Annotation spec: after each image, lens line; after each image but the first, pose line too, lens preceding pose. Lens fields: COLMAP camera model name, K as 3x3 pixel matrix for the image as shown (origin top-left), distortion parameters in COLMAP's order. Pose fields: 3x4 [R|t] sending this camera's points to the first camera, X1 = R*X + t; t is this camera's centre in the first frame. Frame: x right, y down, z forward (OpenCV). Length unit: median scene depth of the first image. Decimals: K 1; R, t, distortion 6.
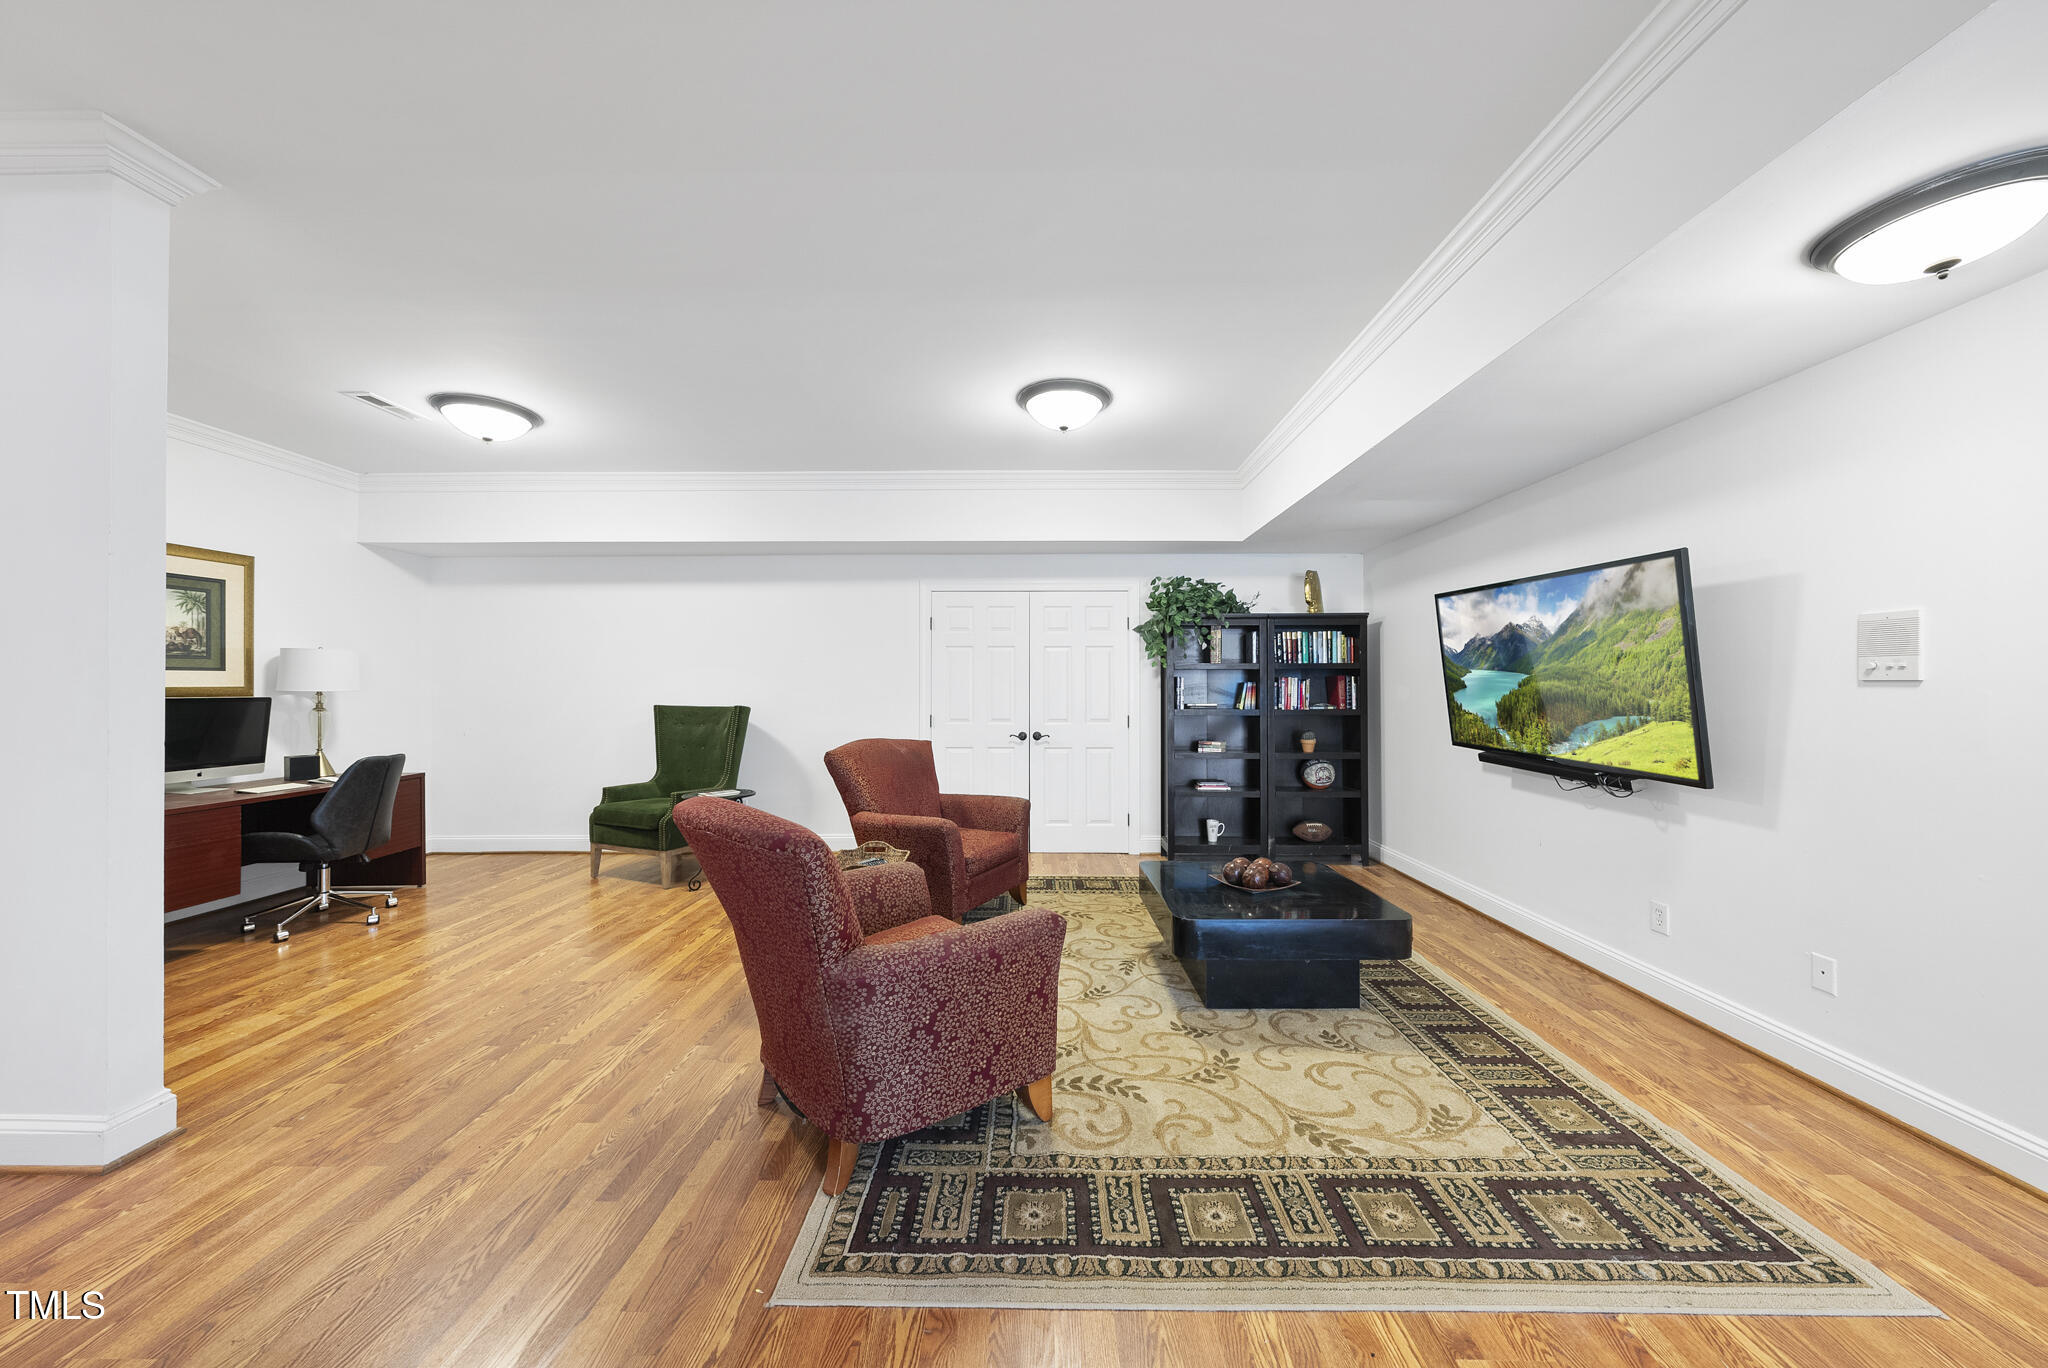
lens RADIAL K [[714.3, 0, 964.4], [0, 714.3, 672.6], [0, 0, 1]] dist [-0.000814, -0.000058]
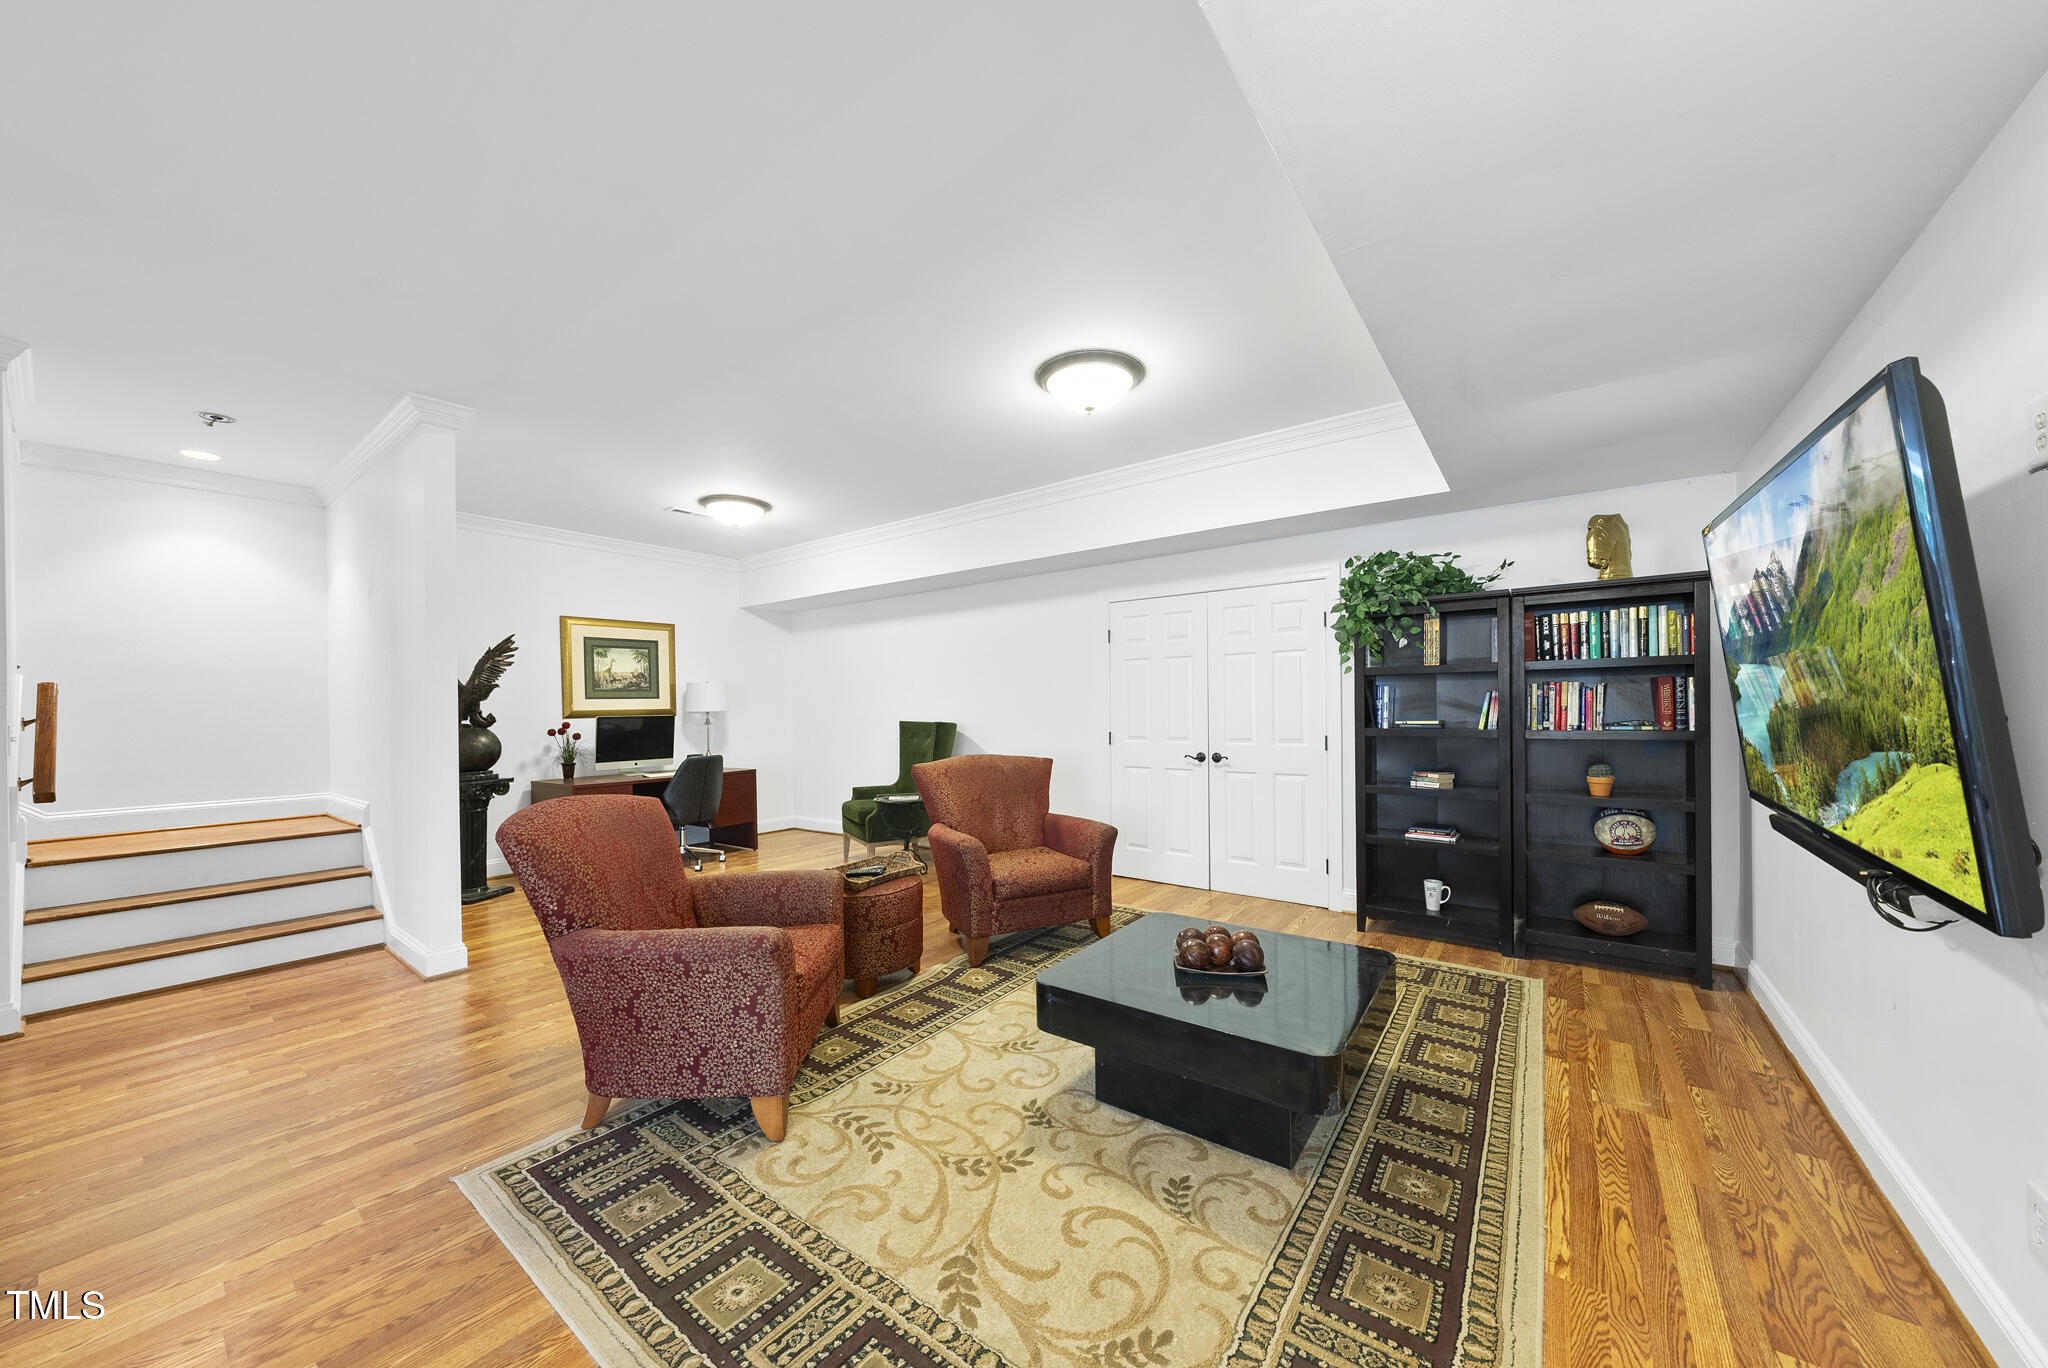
lens RADIAL K [[698.4, 0, 1035.5], [0, 698.4, 698.1], [0, 0, 1]] dist [-0.002009, -0.000080]
pose [[0.815182, -0.016564, -0.578968, 0.520979], [0.024848, 0.999671, 0.006386, 0.007070], [0.578672, -0.019591, 0.815325, 0.227144]]
